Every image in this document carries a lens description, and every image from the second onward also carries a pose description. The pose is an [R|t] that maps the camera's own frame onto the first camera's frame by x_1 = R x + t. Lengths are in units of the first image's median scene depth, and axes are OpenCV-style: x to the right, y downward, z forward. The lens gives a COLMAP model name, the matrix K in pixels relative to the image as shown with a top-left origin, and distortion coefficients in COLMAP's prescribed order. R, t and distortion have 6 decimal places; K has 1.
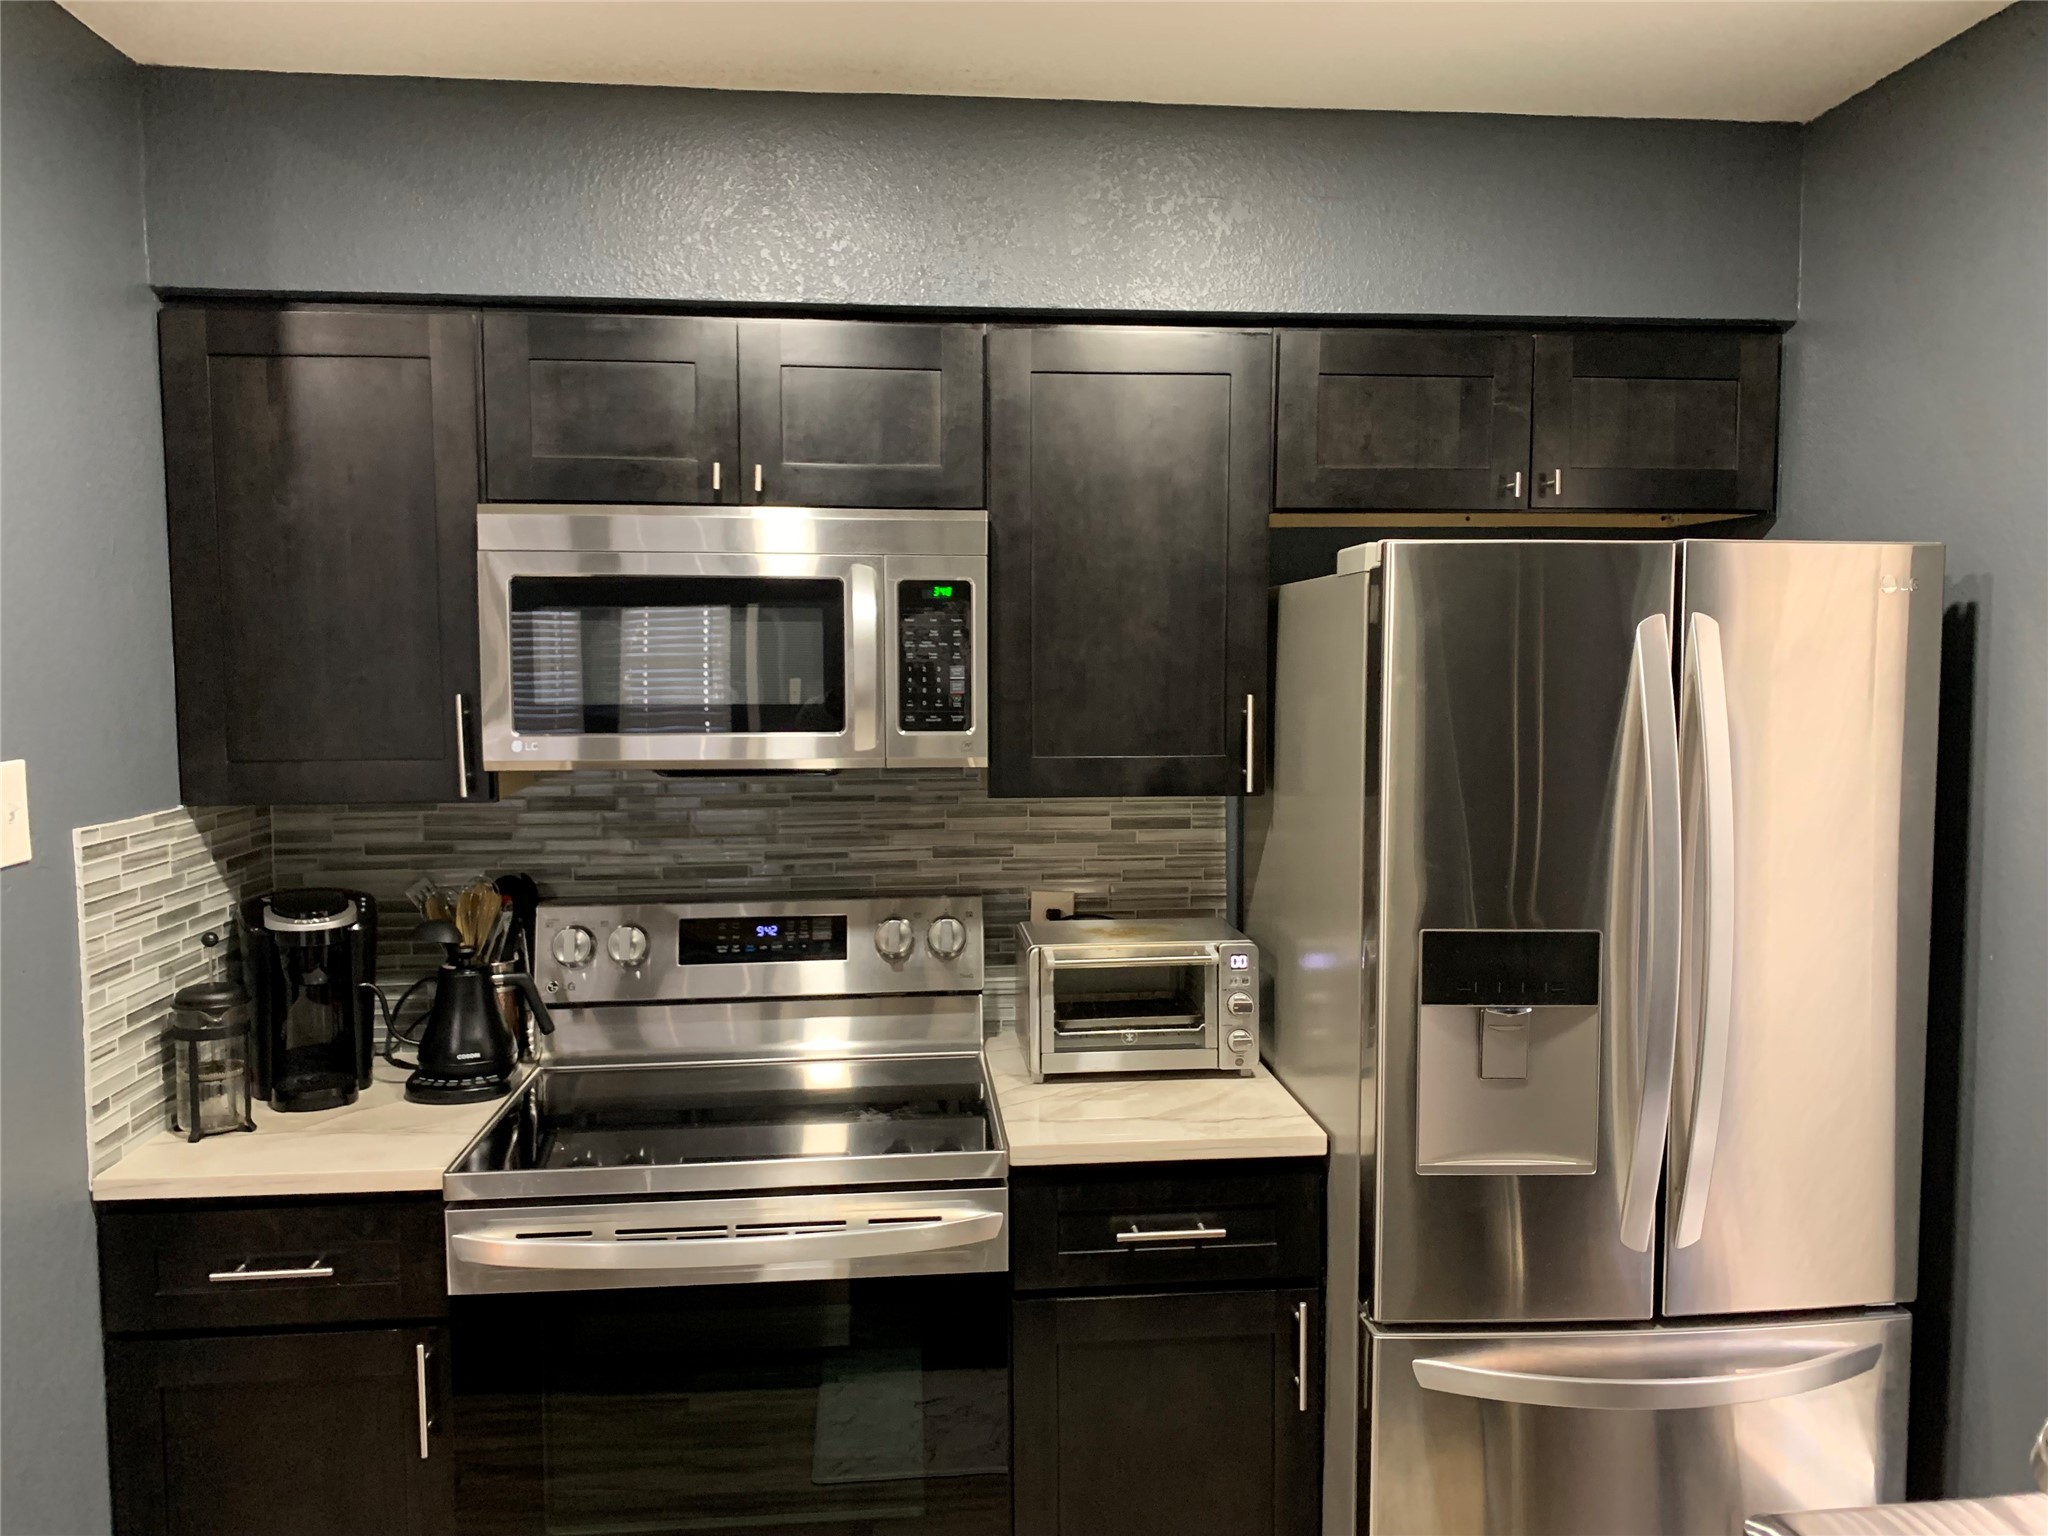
lens RADIAL K [[1593.0, 0, 1024.0], [0, 1593.0, 768.0], [0, 0, 1]] dist [0.034637, -0.005556]
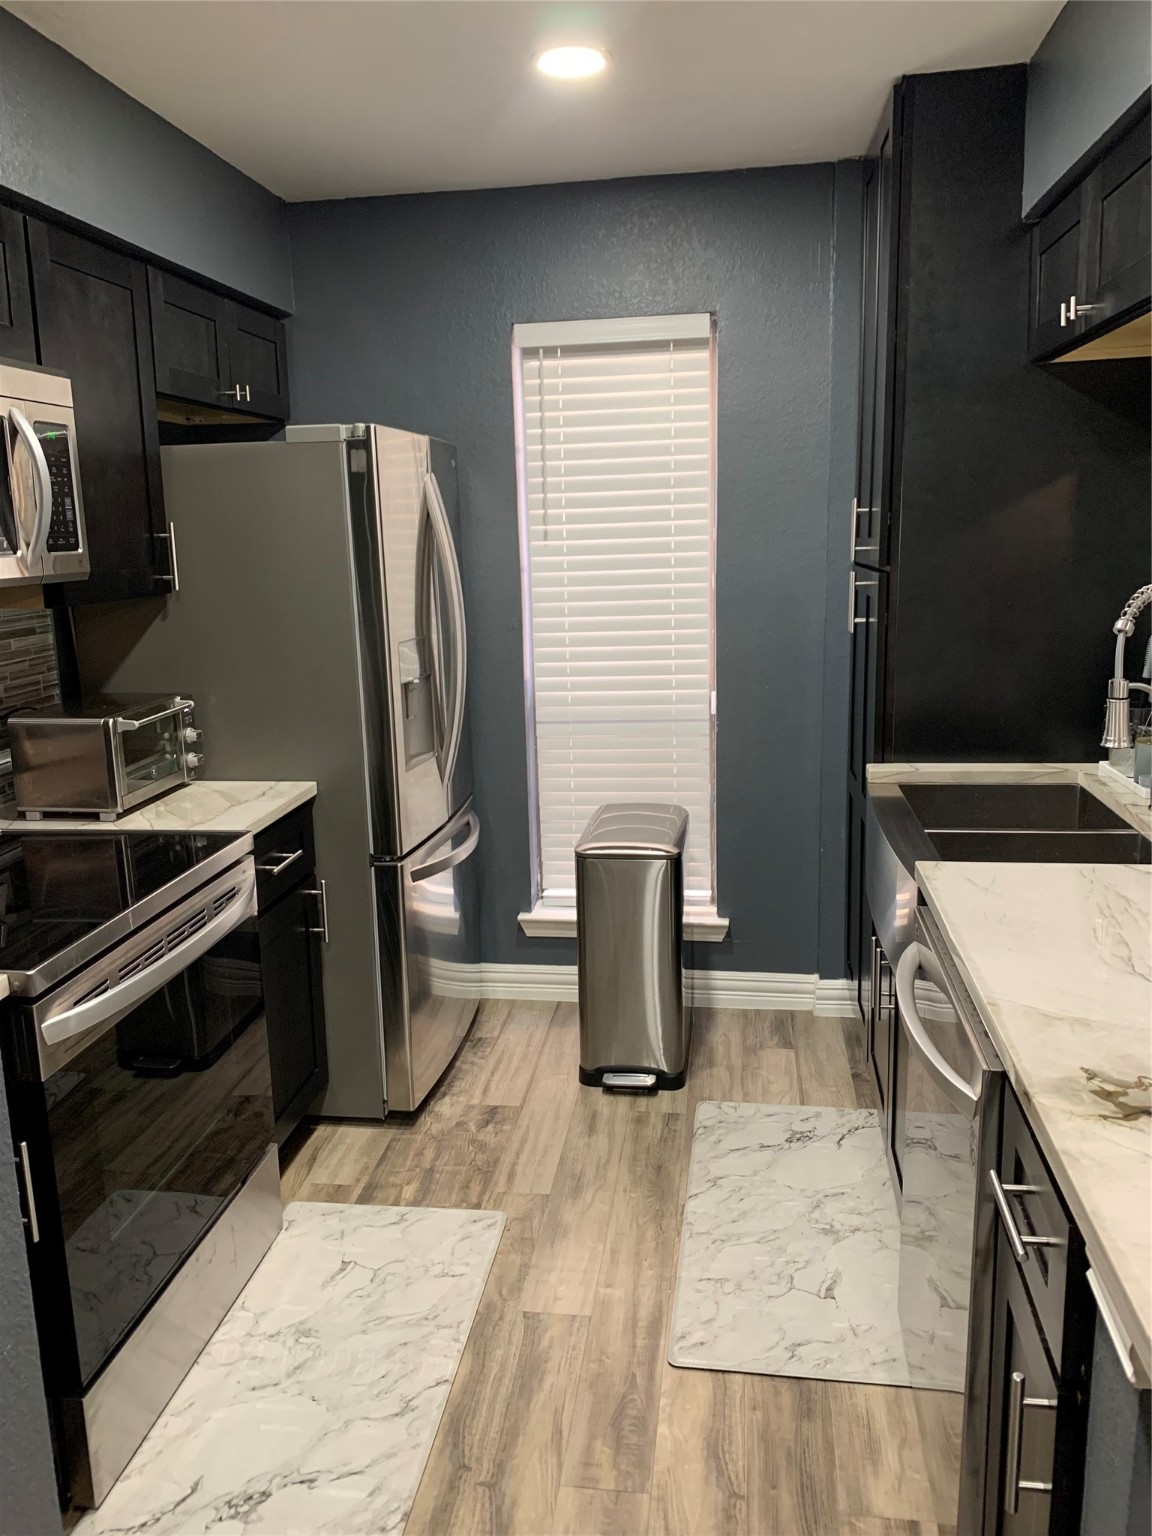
lens RADIAL K [[1194.8, 0, 576.0], [0, 1194.8, 768.0], [0, 0, 1]] dist [0.034637, -0.005556]
pose [[0.218091, -0.205377, 0.954074, -0.873684], [0.109387, 0.976590, 0.185219, 0.011595], [-0.969779, 0.063968, 0.235451, 0.391555]]
